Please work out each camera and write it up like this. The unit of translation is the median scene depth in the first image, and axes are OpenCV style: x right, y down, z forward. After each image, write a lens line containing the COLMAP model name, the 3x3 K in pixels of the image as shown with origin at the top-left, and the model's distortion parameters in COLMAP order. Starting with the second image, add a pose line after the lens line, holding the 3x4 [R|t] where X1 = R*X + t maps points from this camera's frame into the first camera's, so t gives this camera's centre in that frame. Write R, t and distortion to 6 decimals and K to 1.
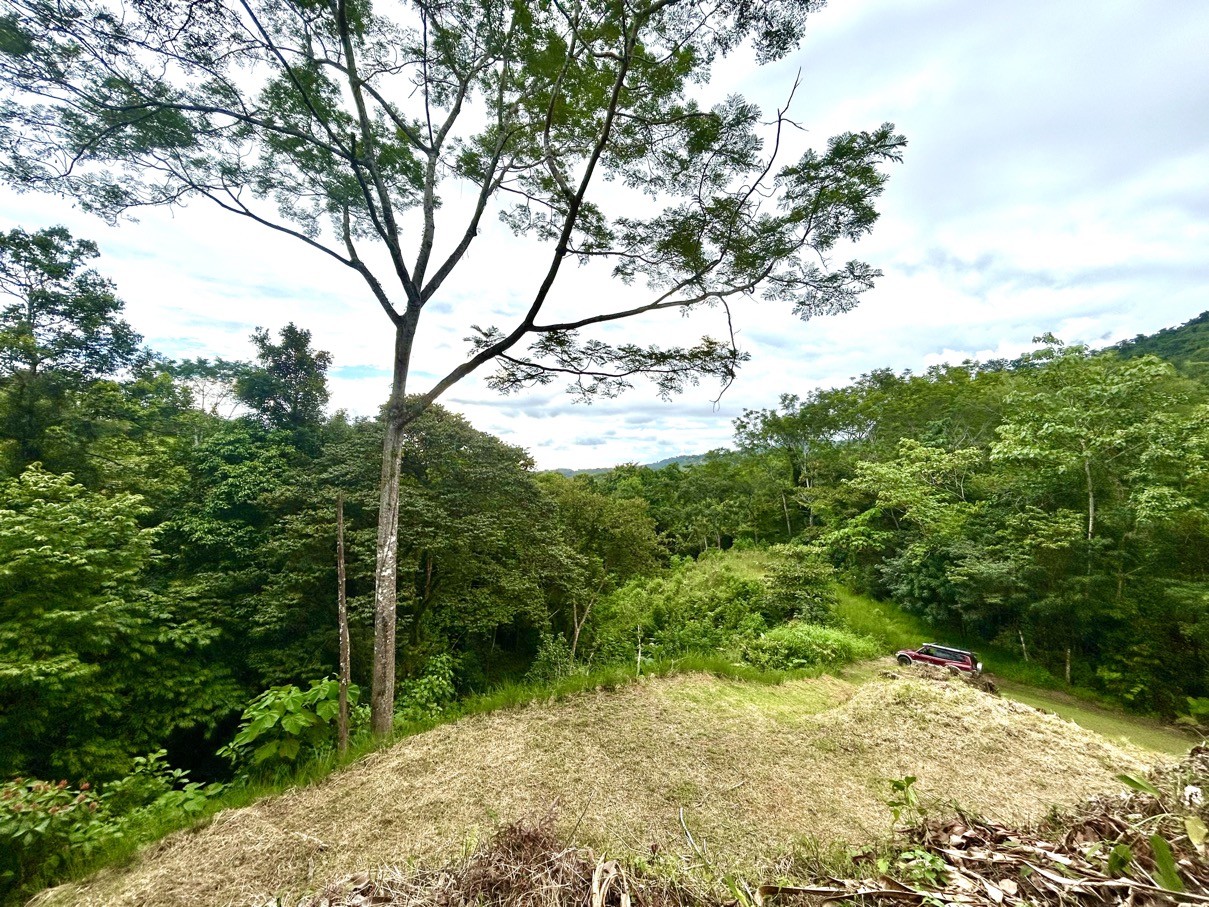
lens RADIAL K [[492.1, 0, 604.2], [0, 492.1, 453.4], [0, 0, 1]] dist [-0.002042, 0.001070]
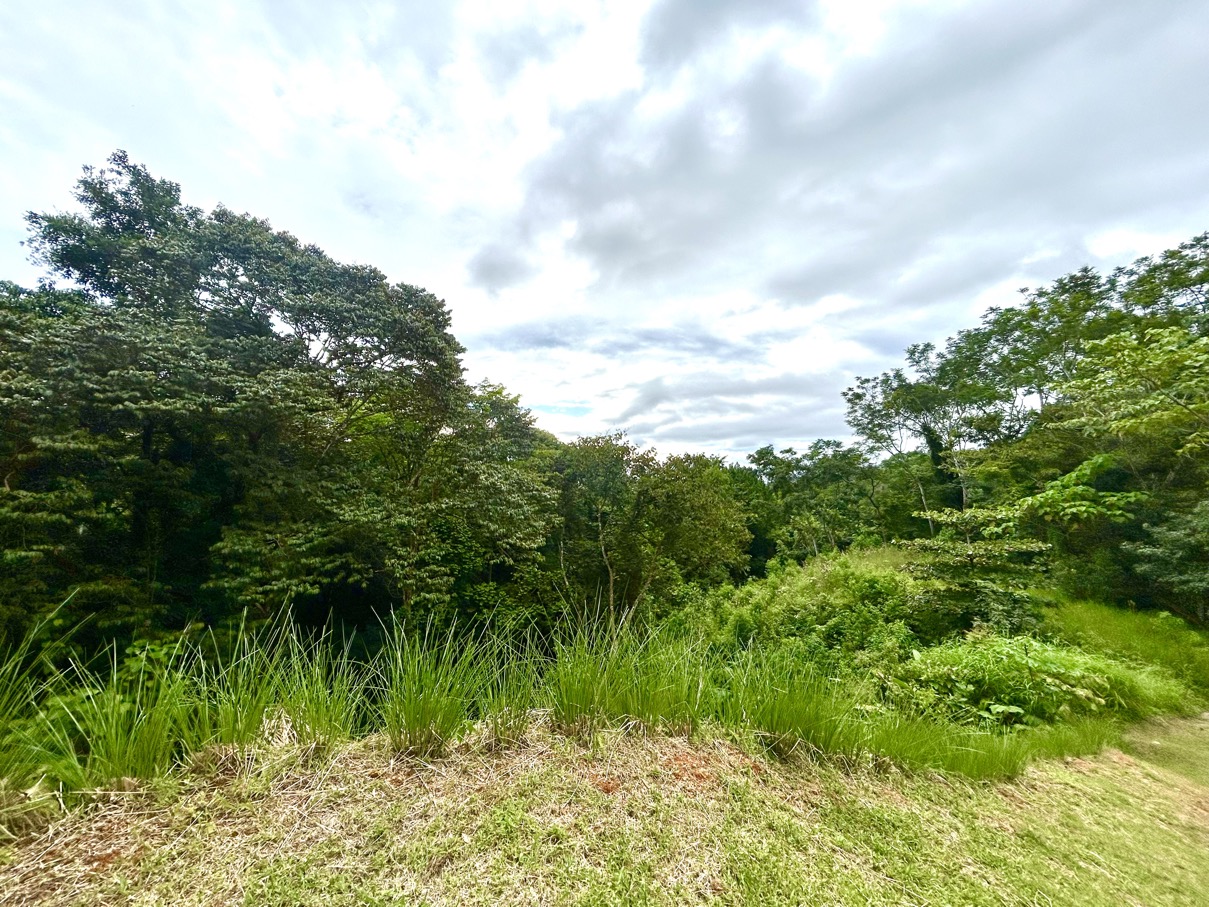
lens RADIAL K [[492.1, 0, 600.5], [0, 492.1, 449.2], [0, 0, 1]] dist [-0.002042, 0.001070]
pose [[0.977123, -0.046191, -0.207598, 0.112634], [0.033274, 0.997311, -0.065289, 0.178062], [0.210055, 0.056888, 0.976033, 0.411698]]
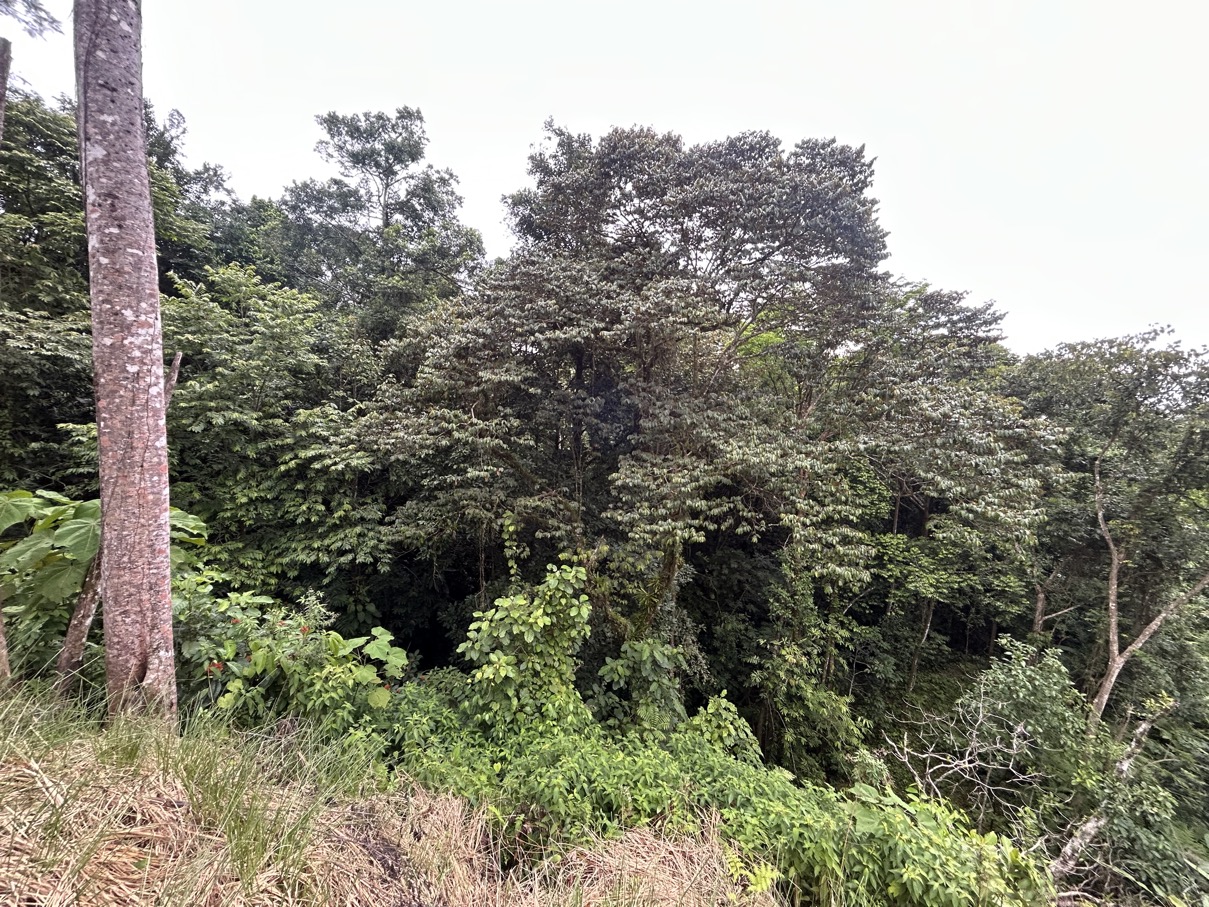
lens RADIAL K [[492.1, 0, 598.3], [0, 492.1, 448.9], [0, 0, 1]] dist [-0.002042, 0.001070]
pose [[0.573507, 0.036733, -0.818377, 0.045115], [0.021756, 0.997959, 0.060040, 0.174789], [0.818912, -0.052238, 0.571537, 0.495799]]
